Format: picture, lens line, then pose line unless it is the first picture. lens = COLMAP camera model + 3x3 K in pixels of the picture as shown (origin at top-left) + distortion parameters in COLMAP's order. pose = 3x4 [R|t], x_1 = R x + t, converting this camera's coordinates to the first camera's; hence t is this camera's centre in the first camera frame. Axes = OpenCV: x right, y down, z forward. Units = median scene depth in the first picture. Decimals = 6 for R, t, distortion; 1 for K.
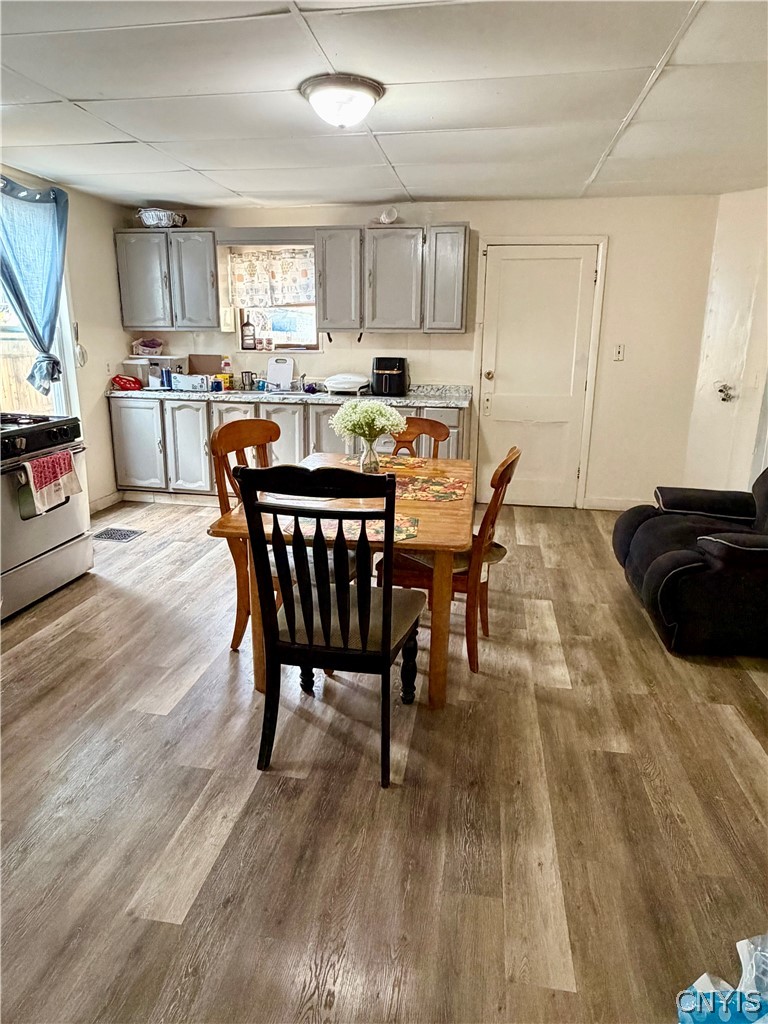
lens RADIAL K [[650.4, 0, 381.6], [0, 650.4, 512.0], [0, 0, 1]] dist [-0.004096, -0.001618]
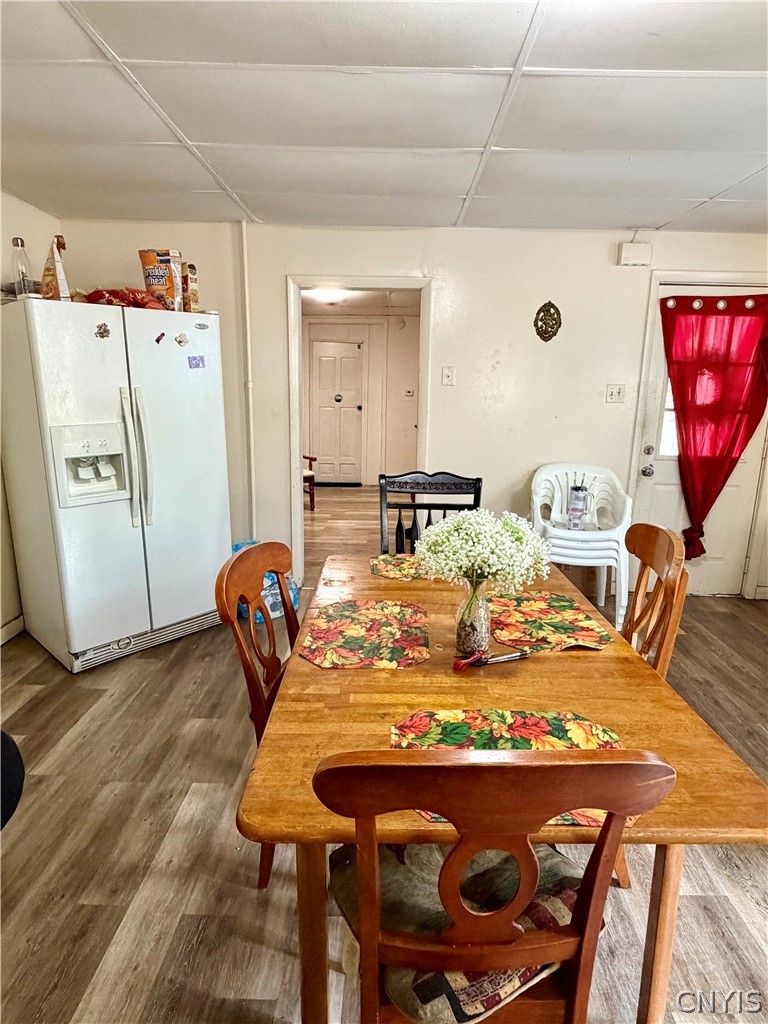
lens RADIAL K [[562.8, 0, 386.2], [0, 562.8, 513.6], [0, 0, 1]] dist [0.000506, -0.000018]
pose [[-0.988521, 0.002513, -0.151065, 0.138921], [-0.067840, 0.886018, 0.458660, -0.396647], [0.134999, 0.463644, -0.875677, 1.446410]]
